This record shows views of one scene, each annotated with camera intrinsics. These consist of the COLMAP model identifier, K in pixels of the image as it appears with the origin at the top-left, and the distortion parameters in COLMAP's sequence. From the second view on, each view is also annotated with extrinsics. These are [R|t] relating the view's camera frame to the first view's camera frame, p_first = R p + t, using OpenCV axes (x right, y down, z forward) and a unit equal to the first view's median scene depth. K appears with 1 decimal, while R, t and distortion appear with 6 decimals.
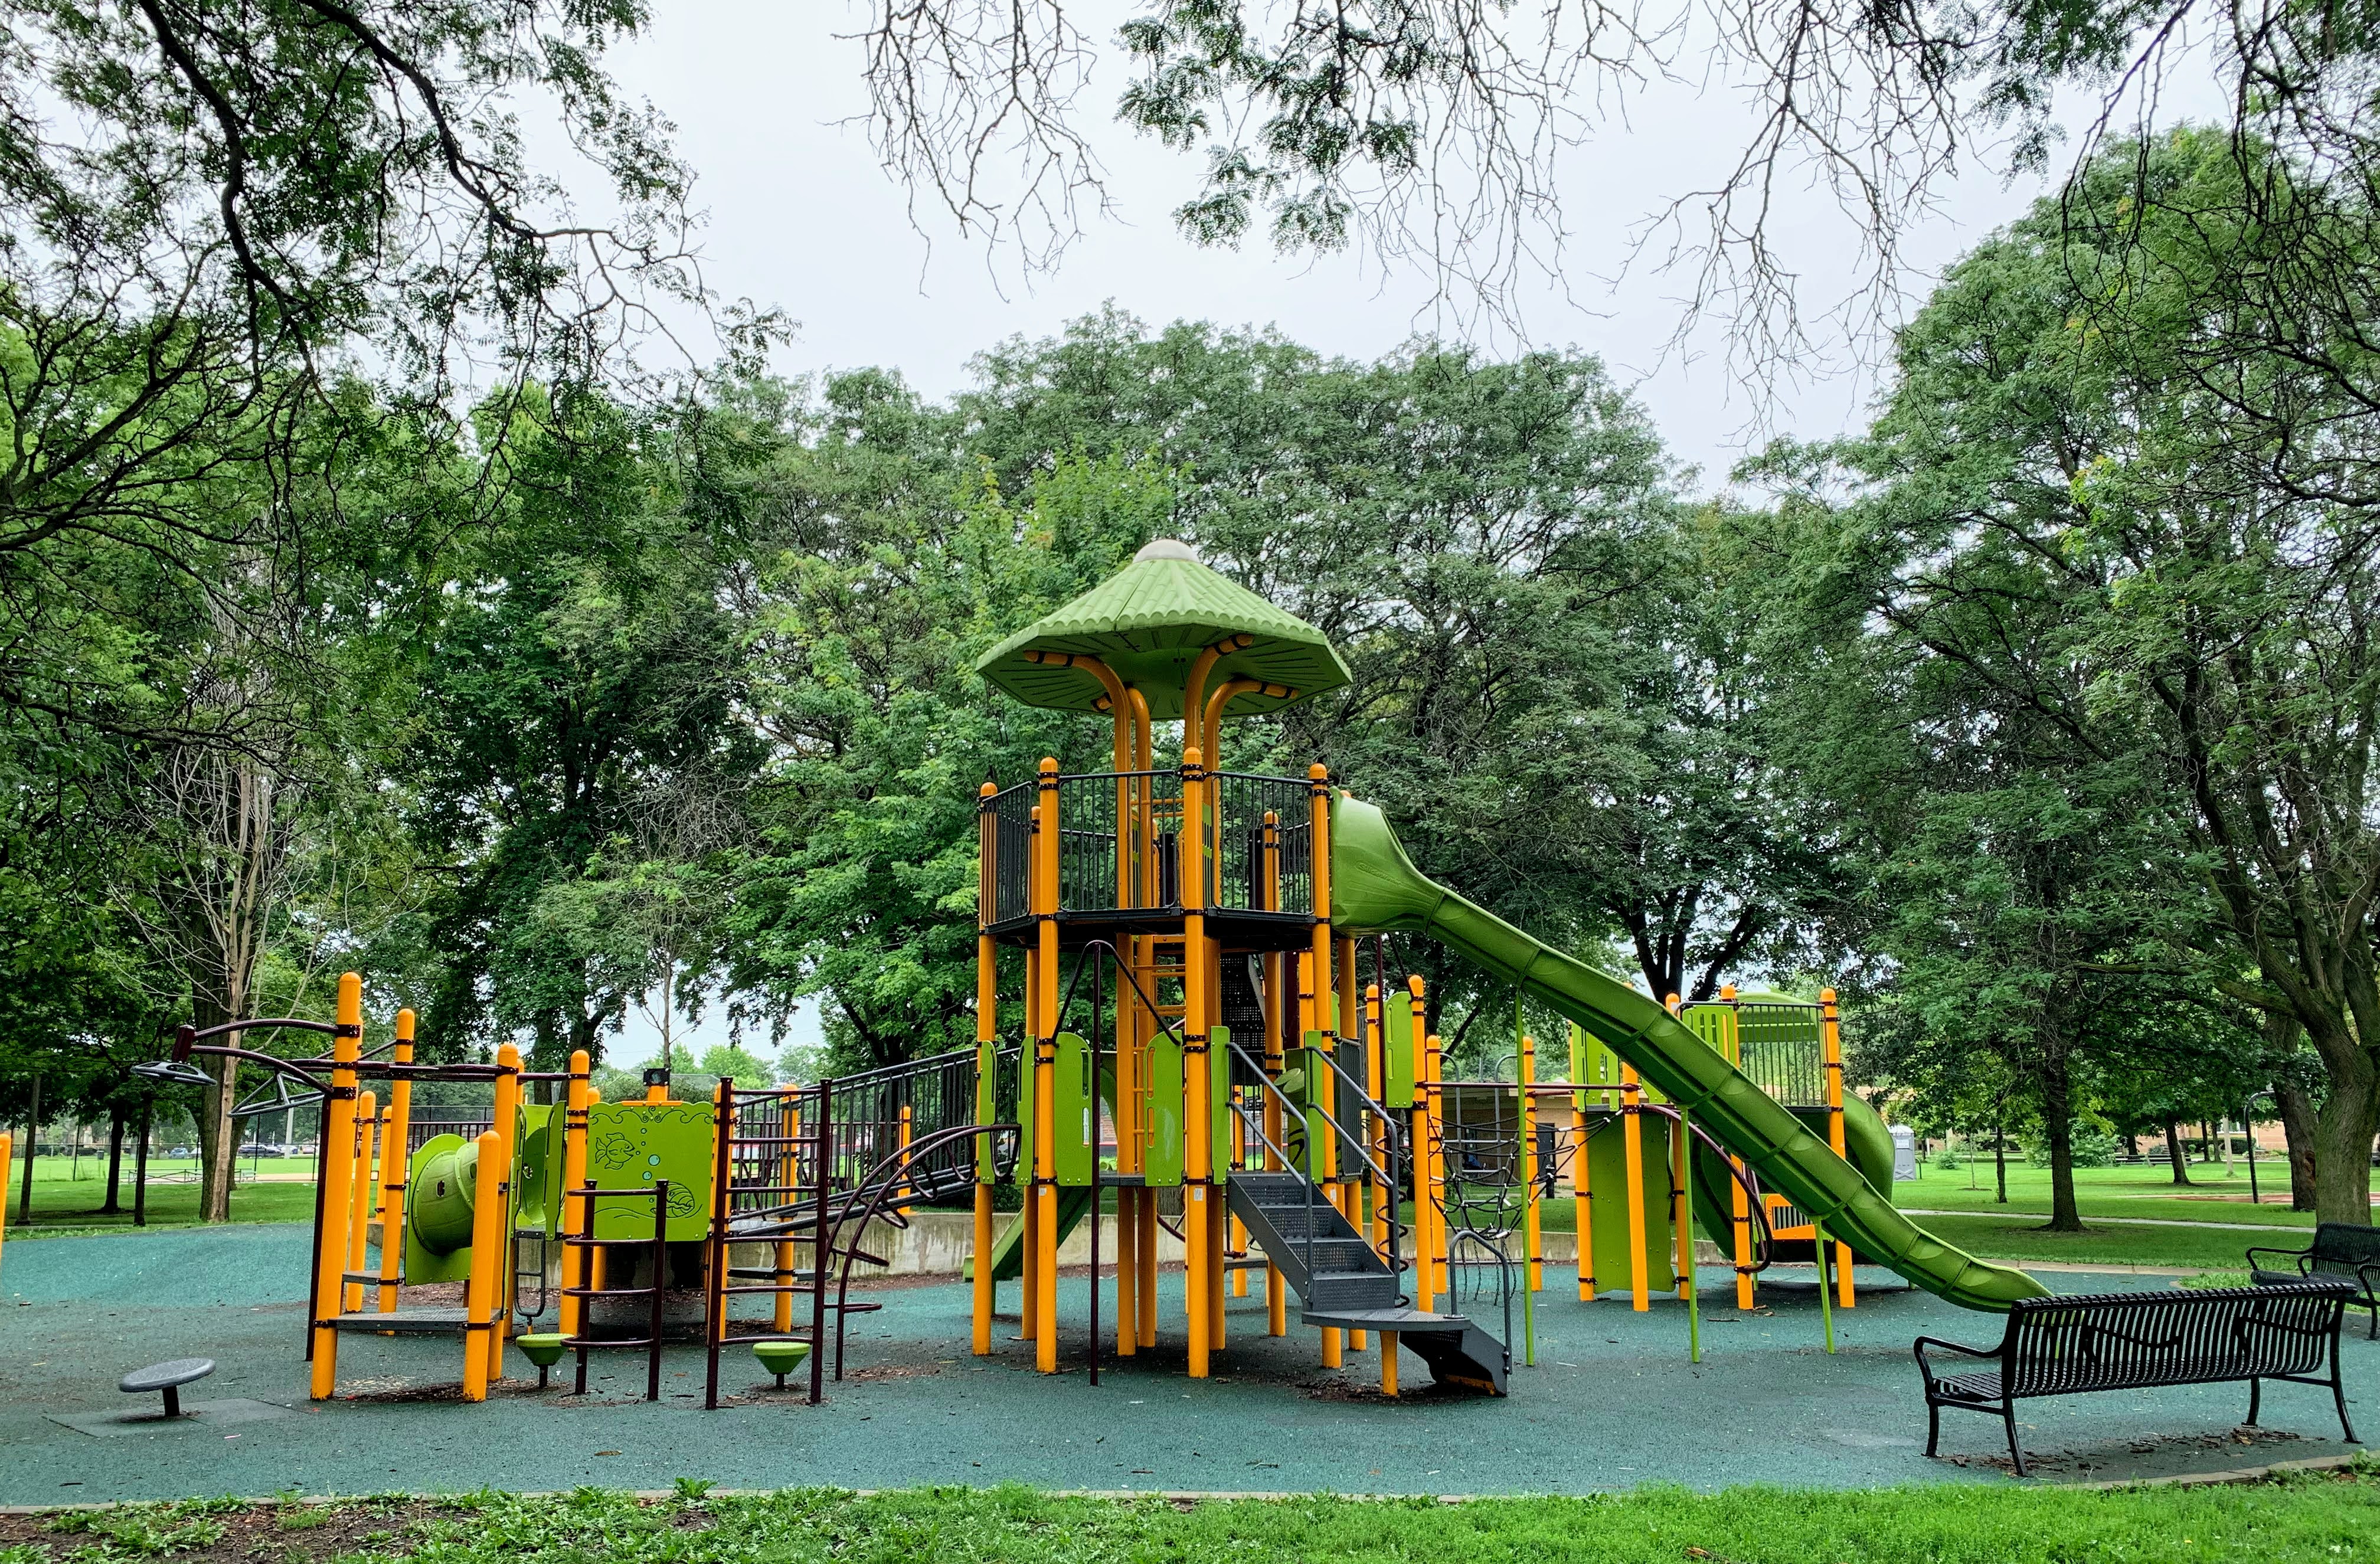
lens RADIAL K [[1802.6, 0, 1190.5], [0, 1802.6, 782.2], [0, 0, 1]] dist [-0.031061, -0.005267]
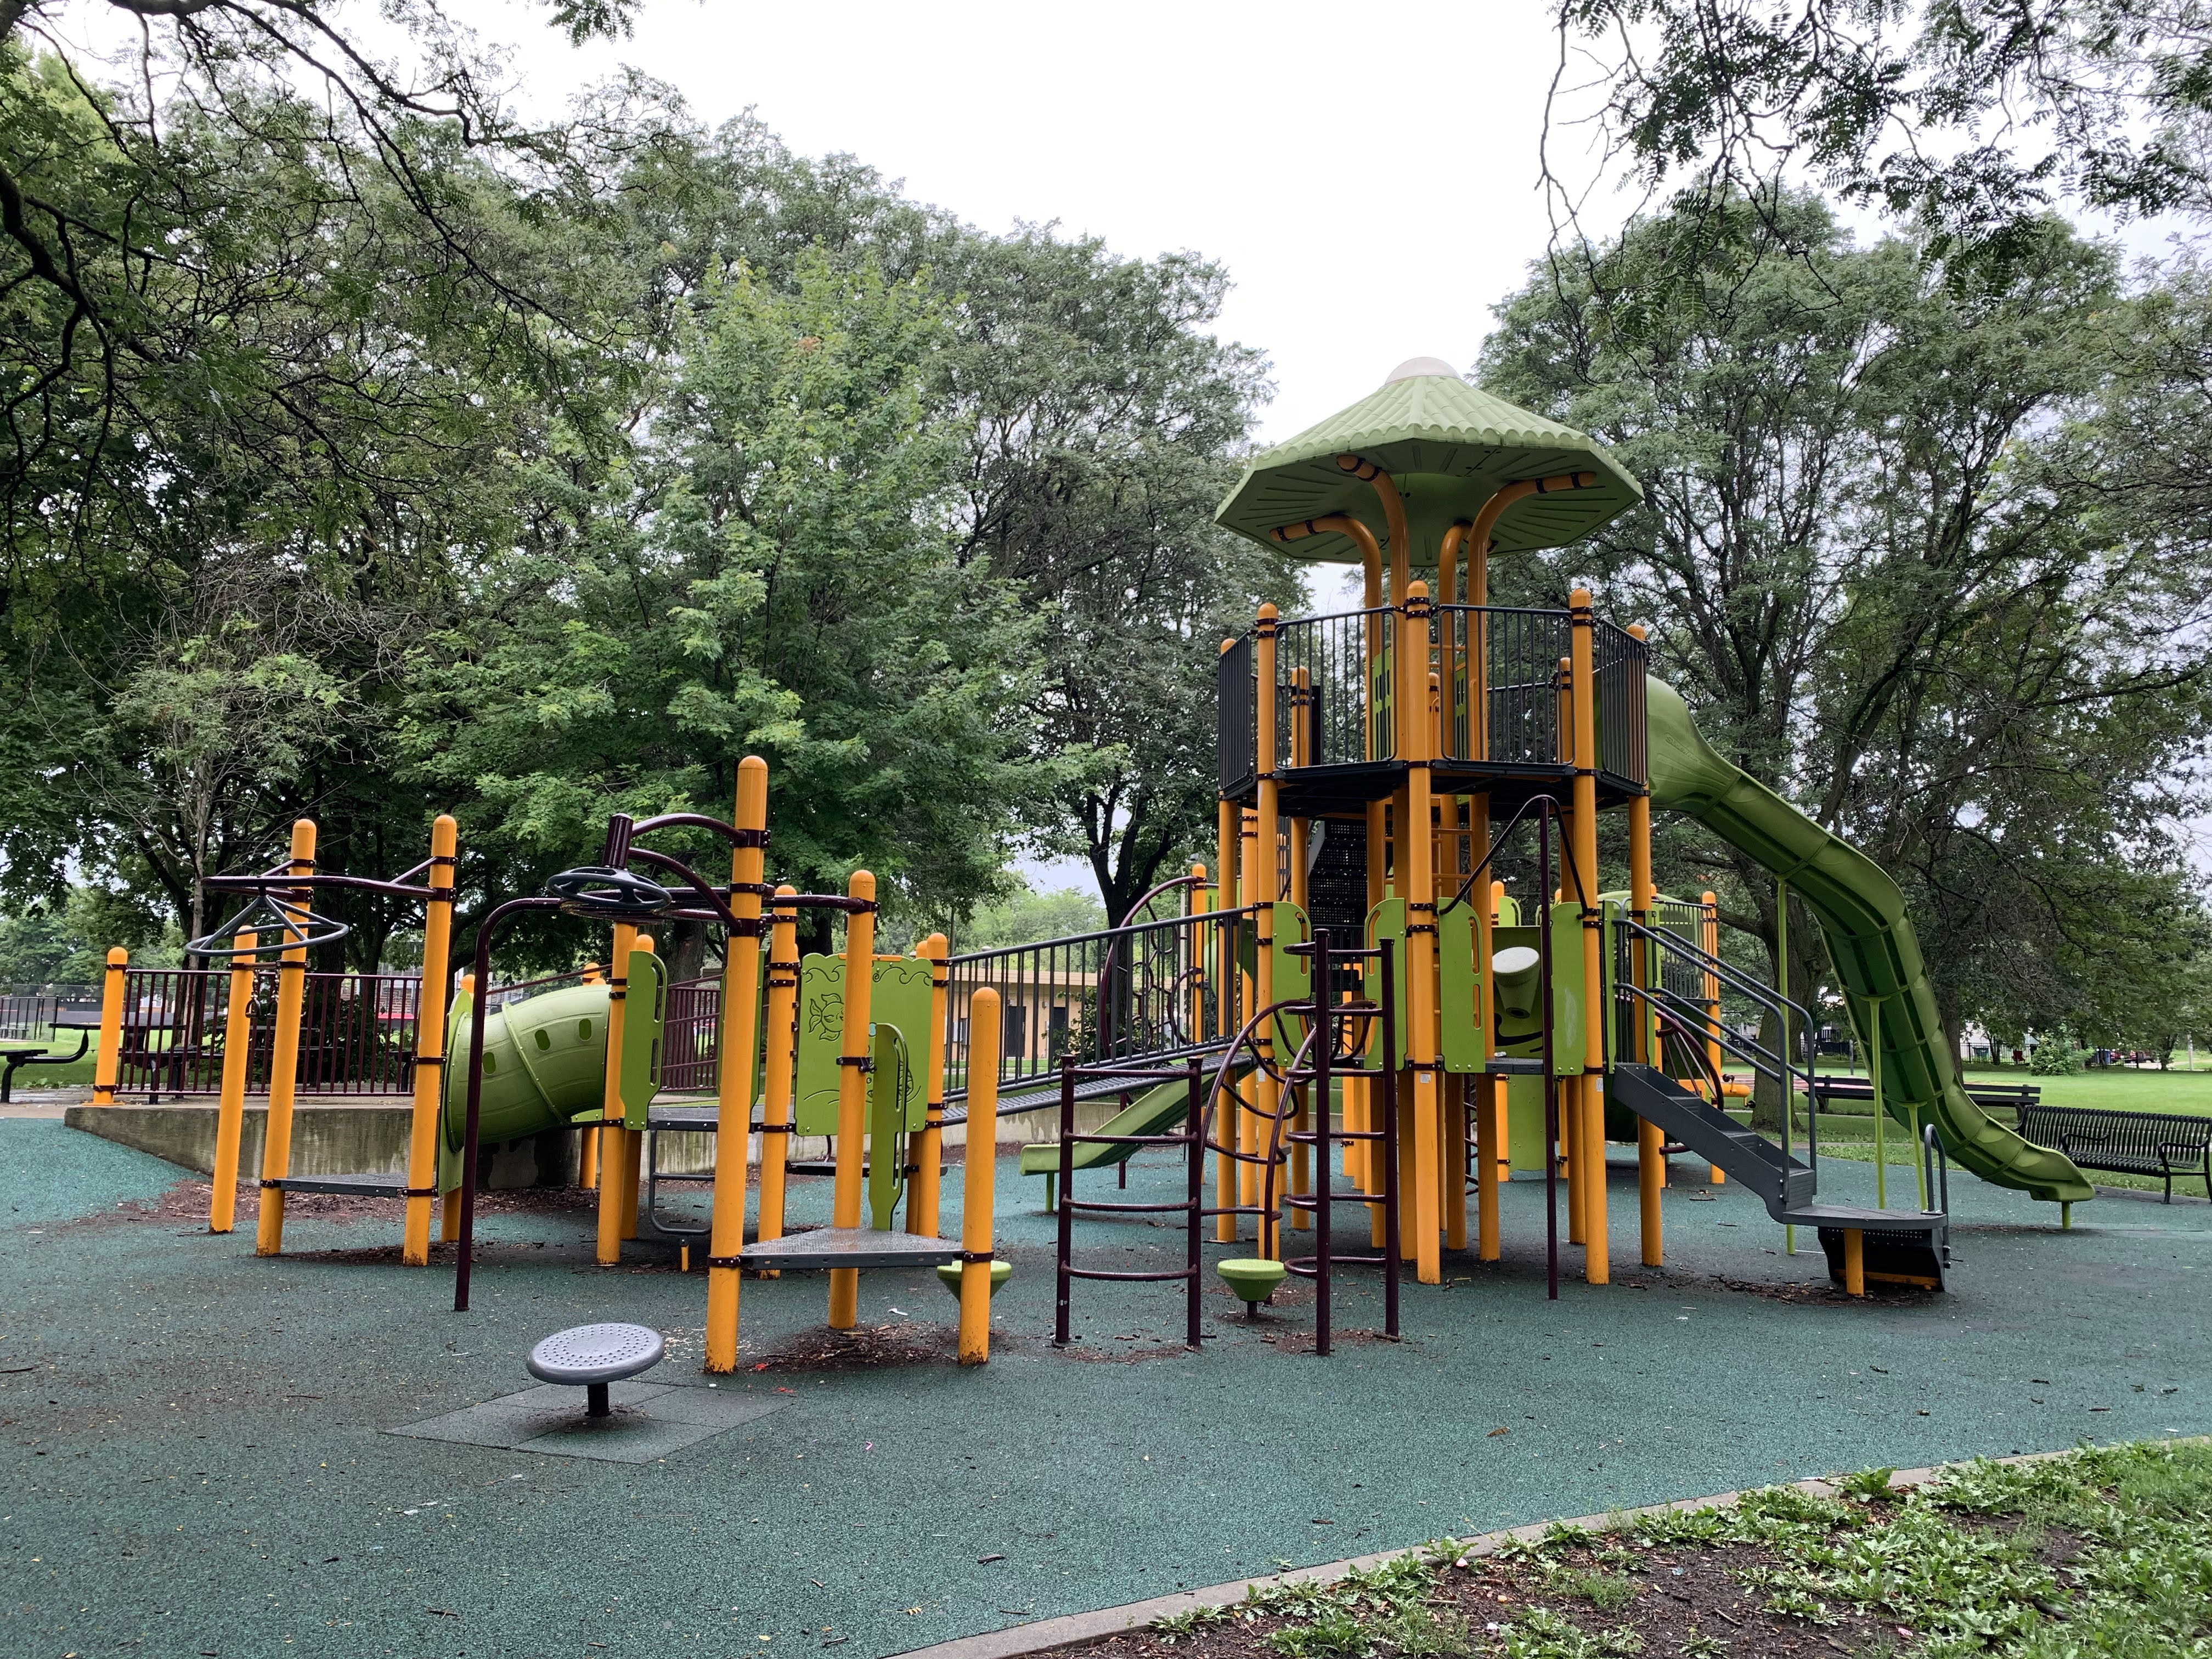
lens RADIAL K [[1669.0, 0, 1105.7], [0, 1669.0, 830.3], [0, 0, 1]] dist [0.008020, 0.001143]
pose [[0.908411, 0.072431, 0.411756, -0.556419], [-0.106445, 0.992491, 0.060252, 0.075861], [-0.404300, -0.098563, 0.909300, 0.337185]]
